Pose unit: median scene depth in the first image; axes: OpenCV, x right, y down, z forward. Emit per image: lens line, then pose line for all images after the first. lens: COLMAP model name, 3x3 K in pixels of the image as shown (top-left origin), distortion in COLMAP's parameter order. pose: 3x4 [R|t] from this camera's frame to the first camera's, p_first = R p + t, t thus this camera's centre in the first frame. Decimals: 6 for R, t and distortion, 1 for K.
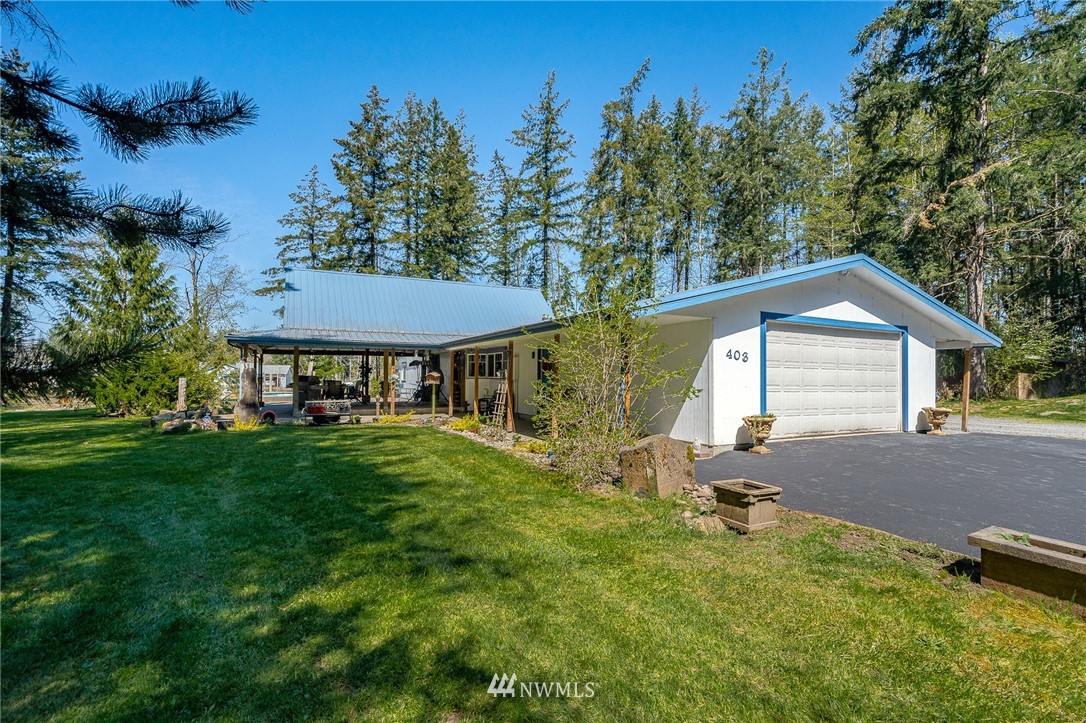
lens RADIAL K [[481.1, 0, 543.0], [0, 481.1, 361.5], [0, 0, 1]] dist [-0.001213, -0.000149]
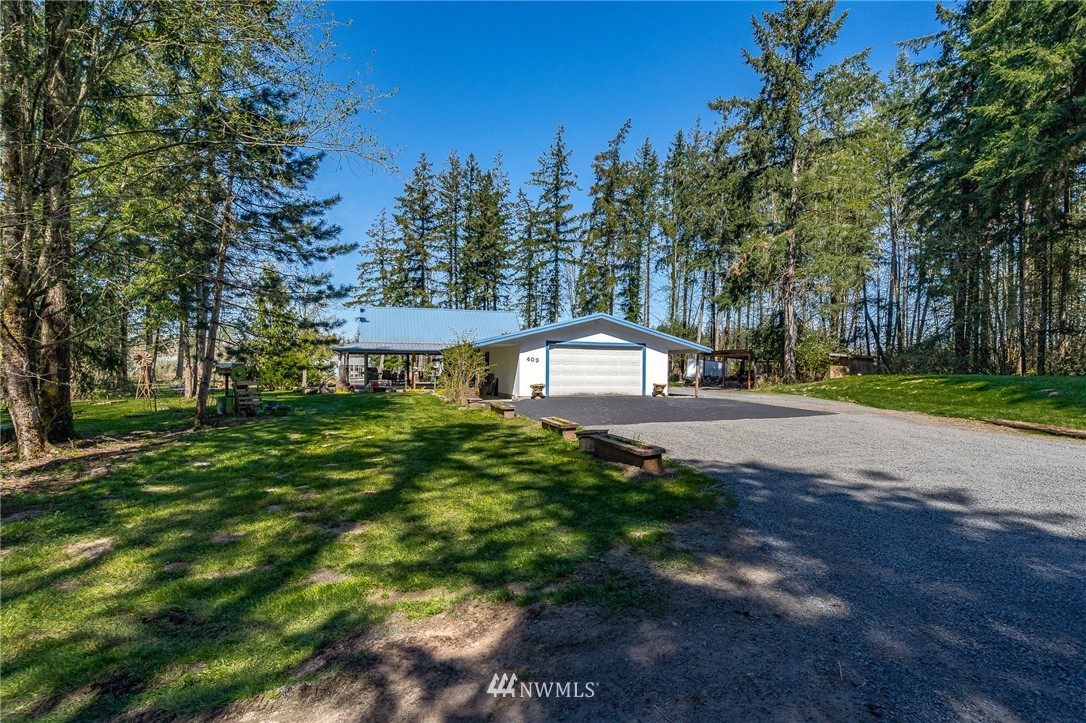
lens RADIAL K [[481.1, 0, 543.0], [0, 481.1, 361.5], [0, 0, 1]] dist [-0.001213, -0.000149]
pose [[0.989889, -0.000529, -0.141841, 0.176814], [0.003043, 0.999842, 0.017511, -0.009939], [0.141810, -0.017765, 0.989735, -0.306580]]
